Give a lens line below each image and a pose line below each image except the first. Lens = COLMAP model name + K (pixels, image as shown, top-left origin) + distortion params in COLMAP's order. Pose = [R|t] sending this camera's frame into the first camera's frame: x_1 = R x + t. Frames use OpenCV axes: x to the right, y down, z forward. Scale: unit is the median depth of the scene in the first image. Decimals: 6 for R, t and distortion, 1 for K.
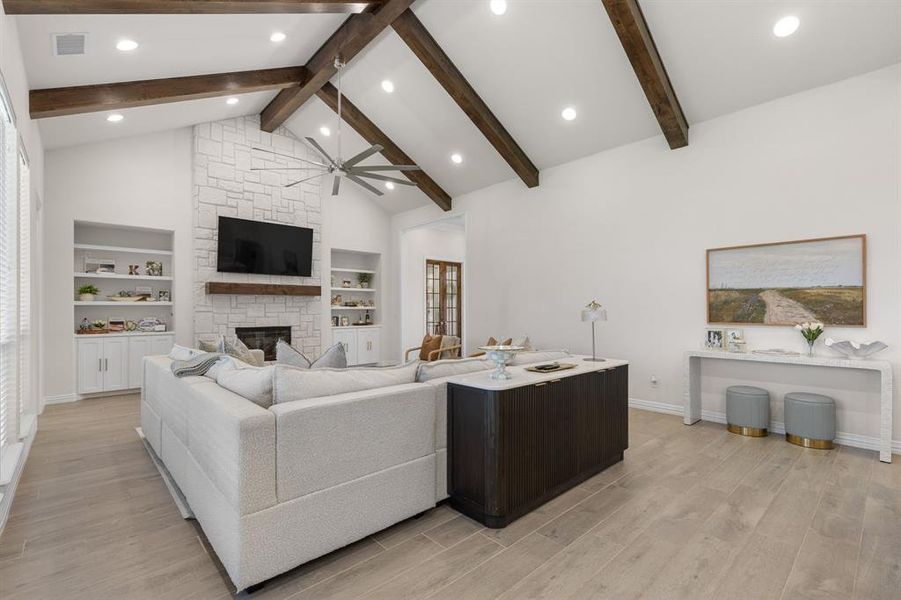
lens RADIAL K [[404.9, 0, 451.6], [0, 404.9, 307.4], [0, 0, 1]] dist [0.003373, 0.000090]
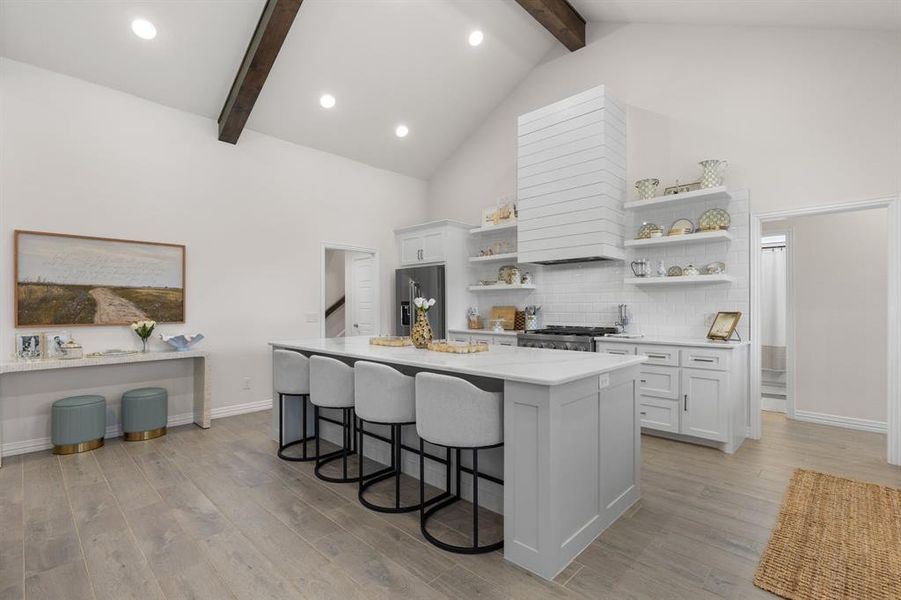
lens RADIAL K [[412.0, 0, 452.6], [0, 412.0, 307.5], [0, 0, 1]] dist [0.005128, 0.000153]
pose [[-0.066256, 0.002909, 0.997798, -0.145225], [-0.002091, 0.999993, -0.003054, 0.002748], [-0.997800, -0.002288, -0.066250, 0.170215]]
